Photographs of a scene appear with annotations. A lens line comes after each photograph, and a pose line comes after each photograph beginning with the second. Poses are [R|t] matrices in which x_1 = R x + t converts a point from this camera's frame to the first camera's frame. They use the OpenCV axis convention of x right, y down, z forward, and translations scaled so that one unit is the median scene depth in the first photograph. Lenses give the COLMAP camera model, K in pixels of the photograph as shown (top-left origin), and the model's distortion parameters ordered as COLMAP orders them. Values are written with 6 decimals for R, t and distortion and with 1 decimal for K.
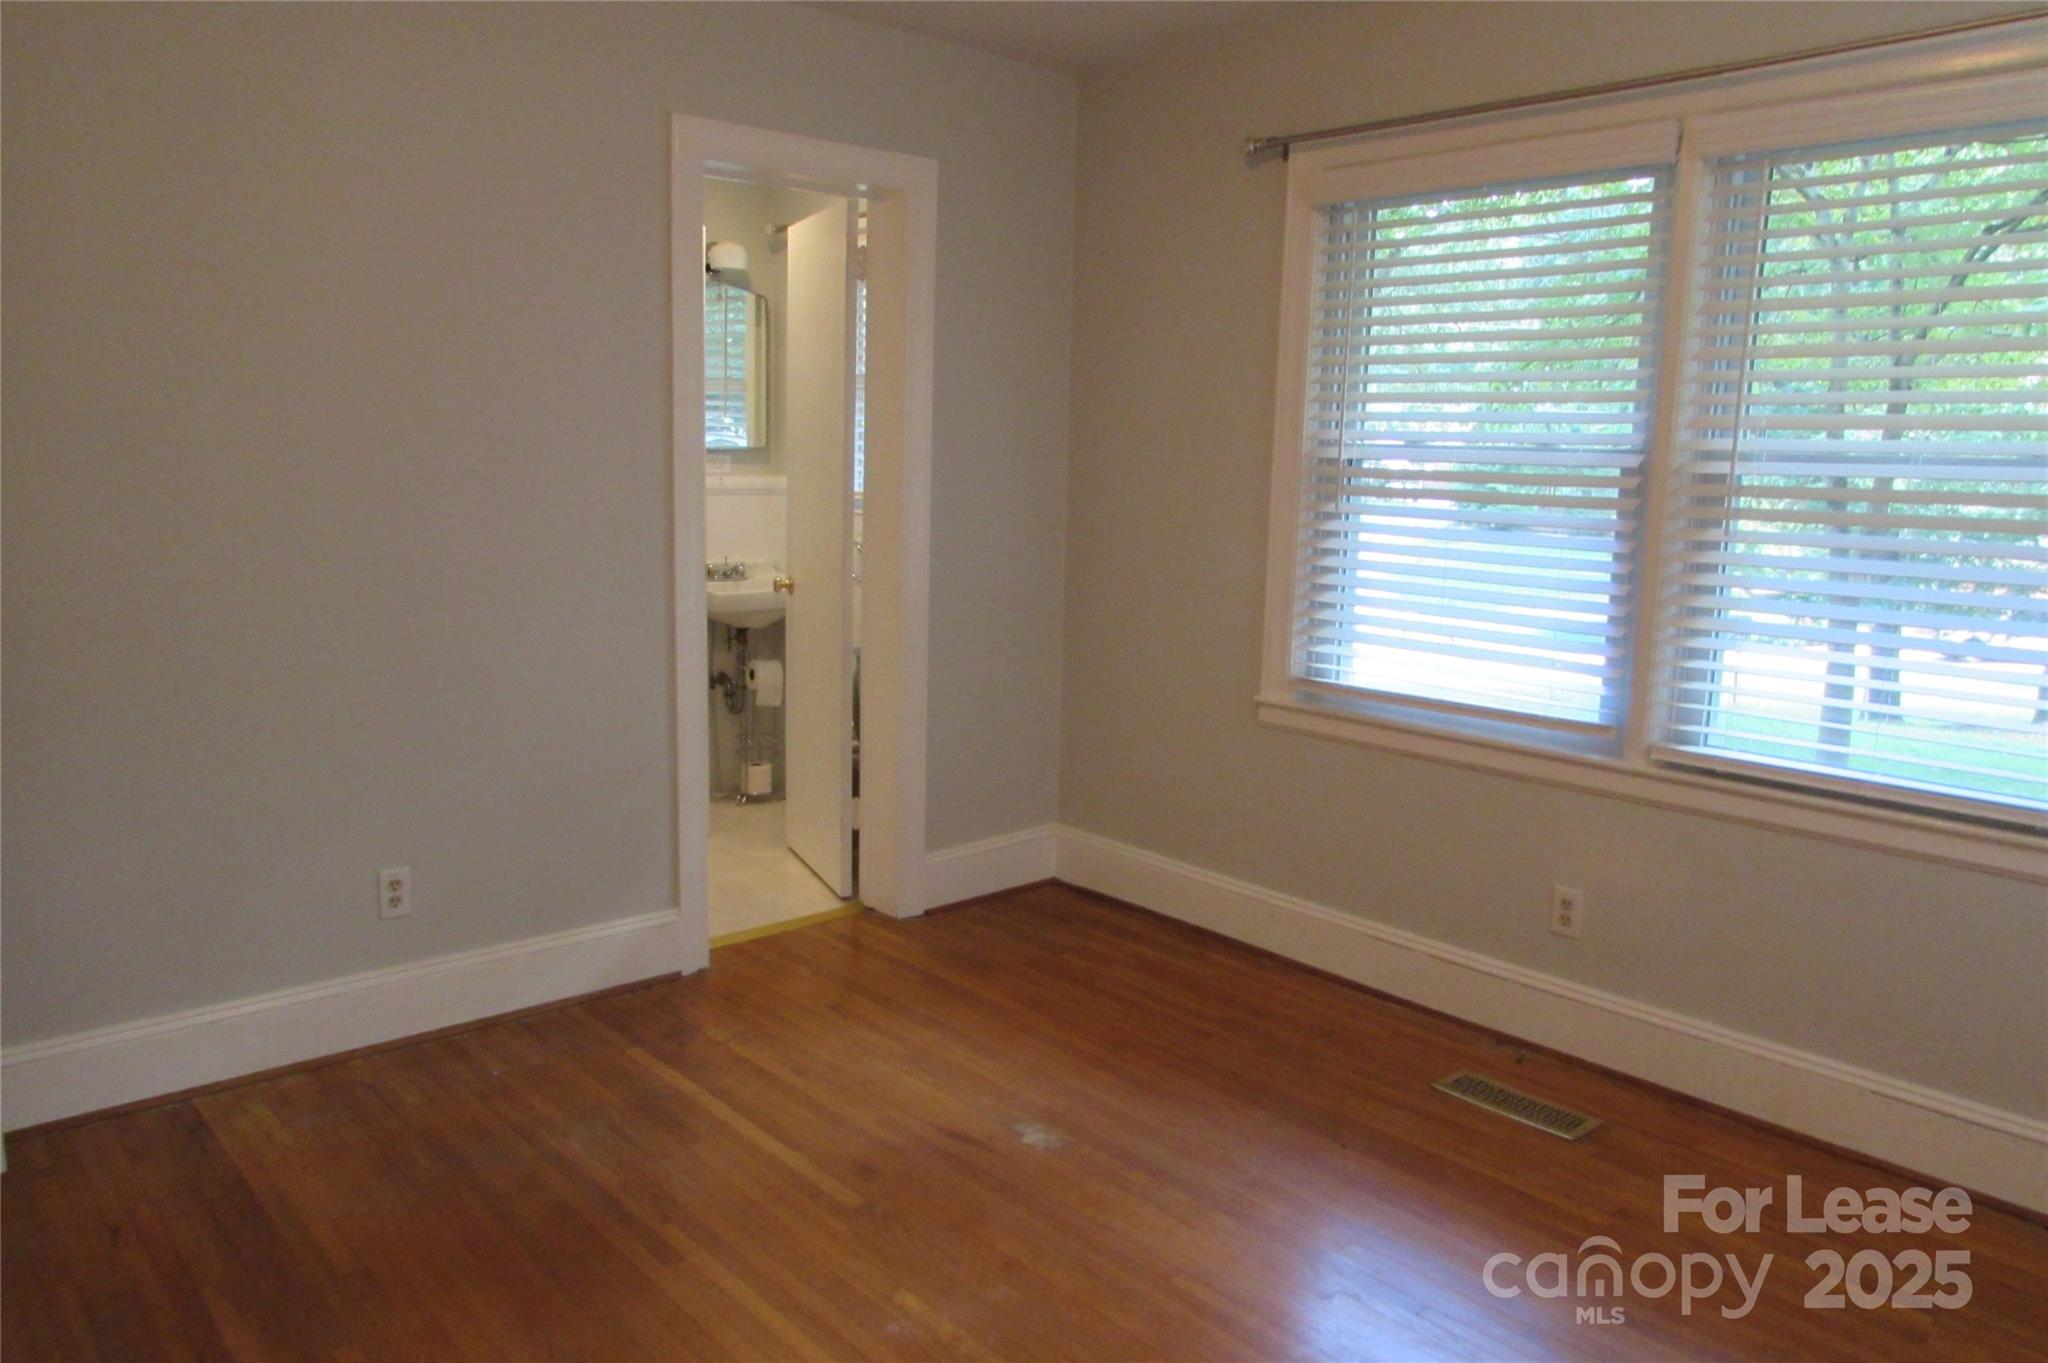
lens RADIAL K [[1439.8, 0, 1024.9], [0, 1439.8, 680.2], [0, 0, 1]] dist [-0.008852, -0.001009]
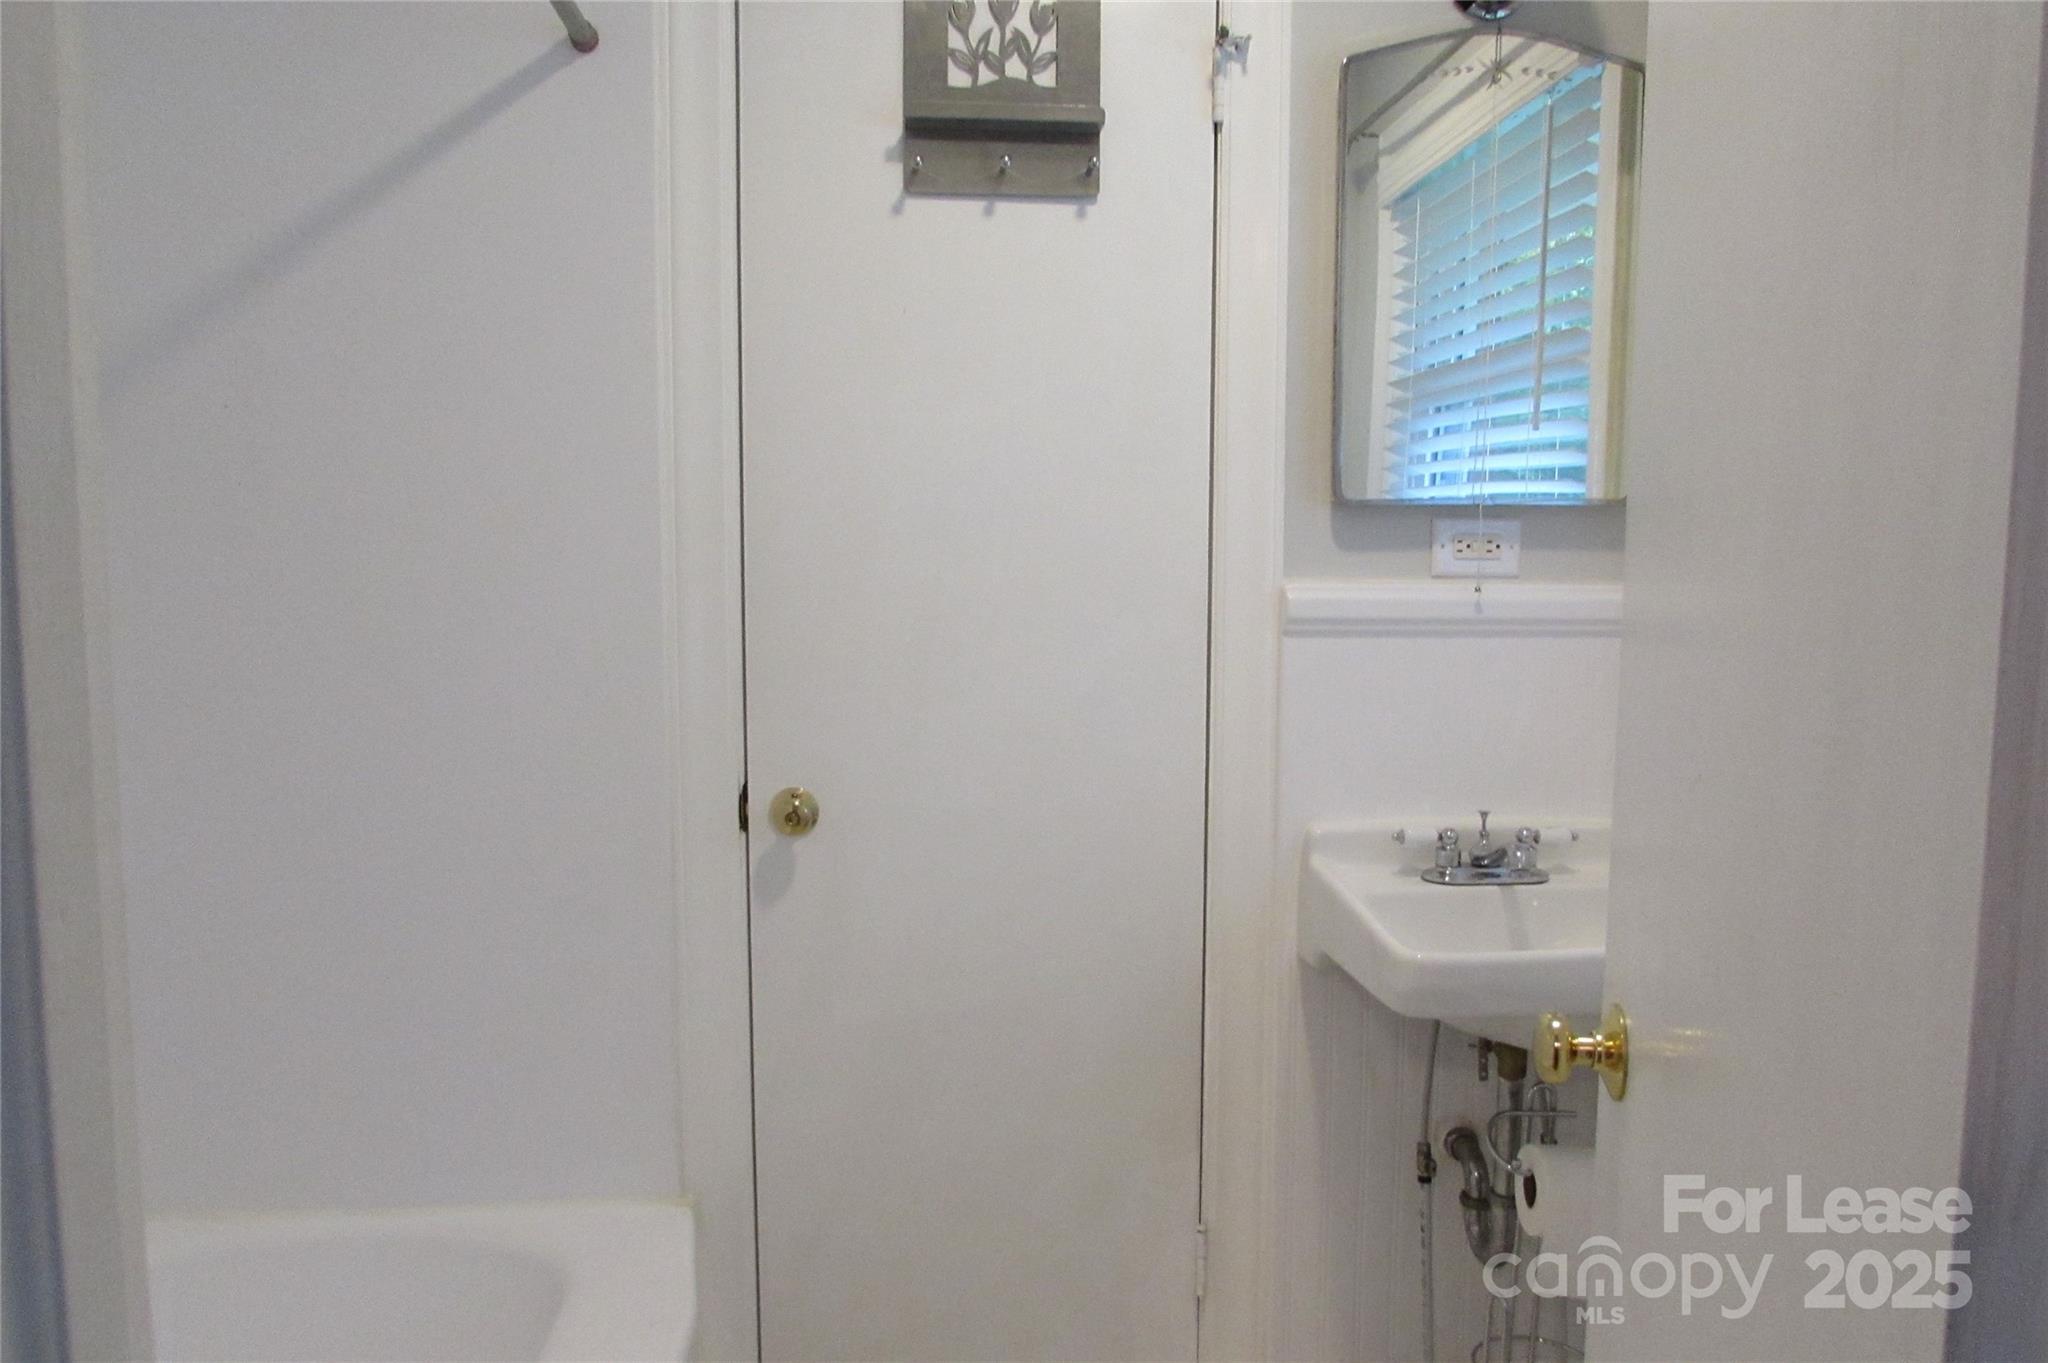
lens RADIAL K [[1439.8, 0, 1026.5], [0, 1439.8, 677.7], [0, 0, 1]] dist [-0.008852, -0.001009]
pose [[0.791186, 0.042875, -0.610071, -0.084980], [-0.075824, 0.996720, -0.028286, -0.100172], [0.606857, 0.068637, 0.791842, 0.655450]]
